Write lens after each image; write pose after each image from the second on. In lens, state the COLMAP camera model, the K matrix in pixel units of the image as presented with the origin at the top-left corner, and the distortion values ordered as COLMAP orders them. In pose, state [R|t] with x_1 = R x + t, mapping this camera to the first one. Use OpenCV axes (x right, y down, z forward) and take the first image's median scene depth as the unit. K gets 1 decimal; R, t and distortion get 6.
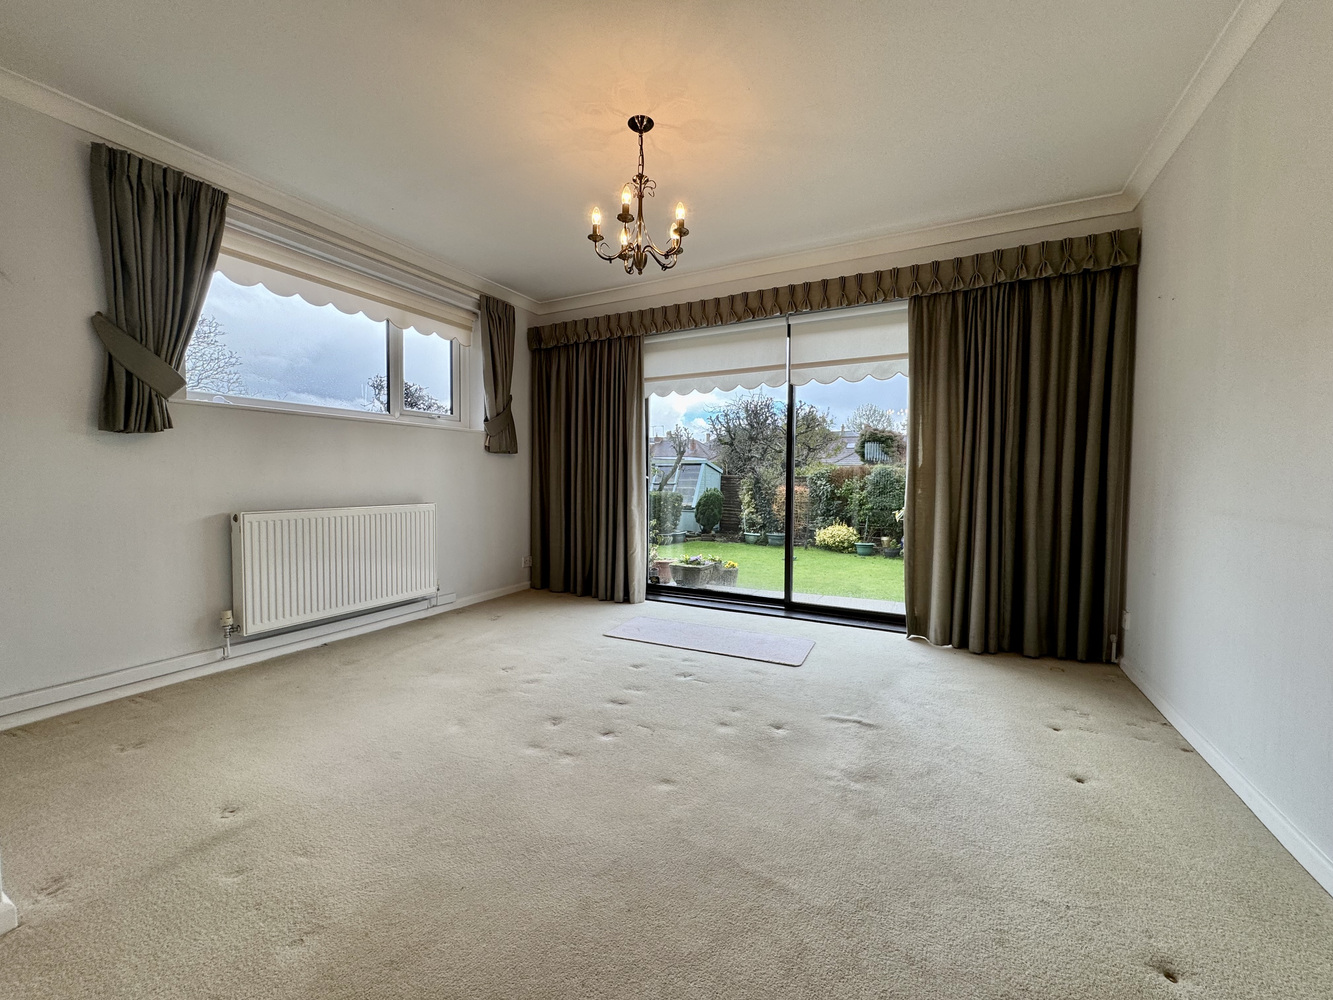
lens RADIAL K [[528.0, 0, 661.5], [0, 528.0, 494.6], [0, 0, 1]] dist [-0.001194, -0.000238]
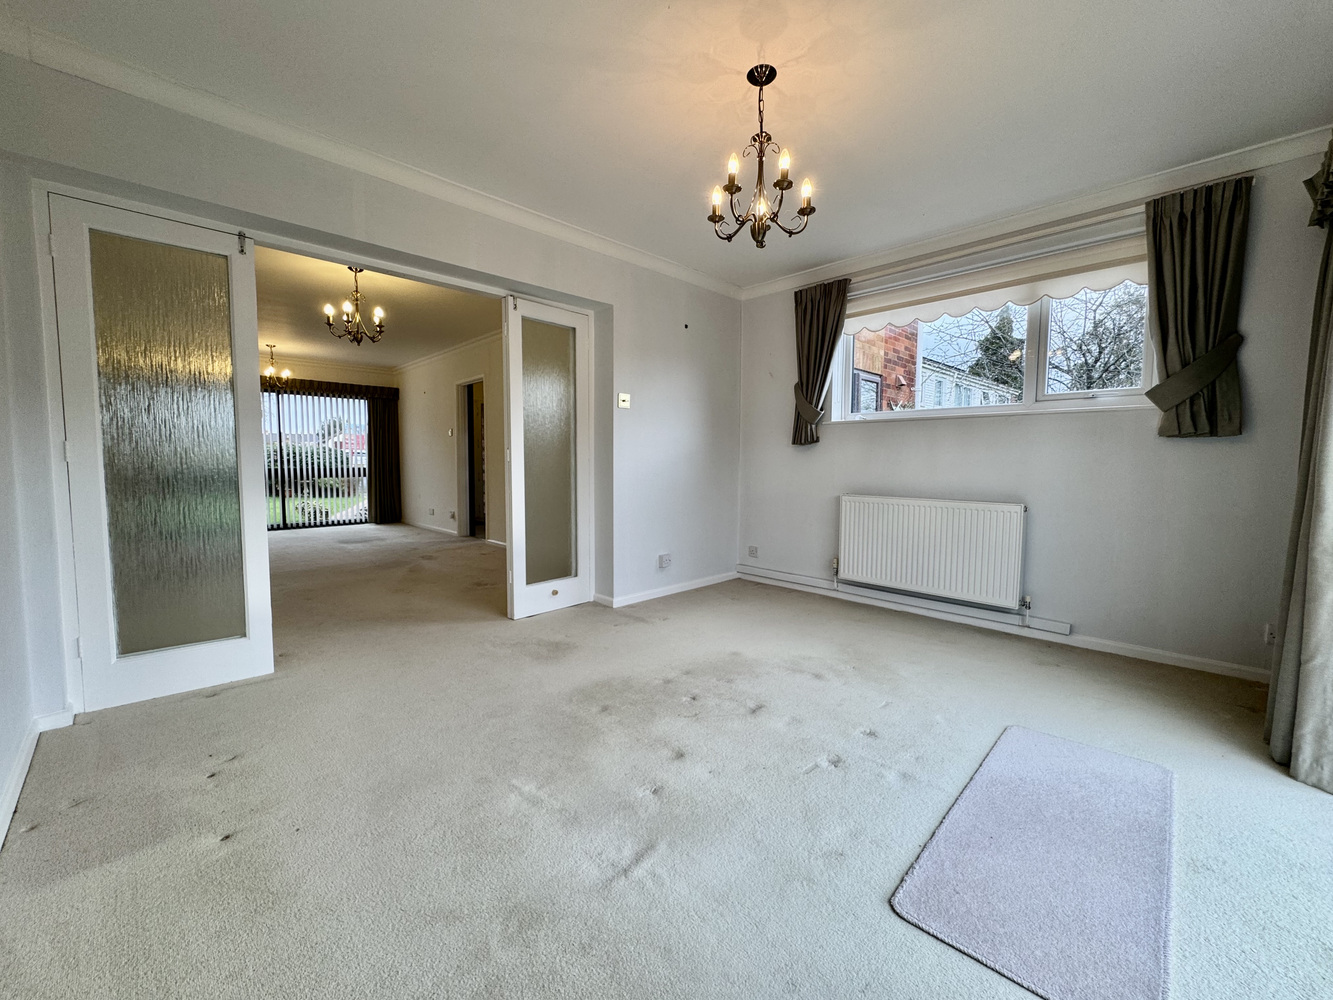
lens RADIAL K [[528.0, 0, 670.8], [0, 528.0, 496.8], [0, 0, 1]] dist [-0.001194, -0.000238]
pose [[-0.292794, 0.060624, -0.954252, 0.727880], [-0.038165, 0.996452, 0.075015, -0.050134], [0.955413, 0.058383, -0.289442, 0.937888]]
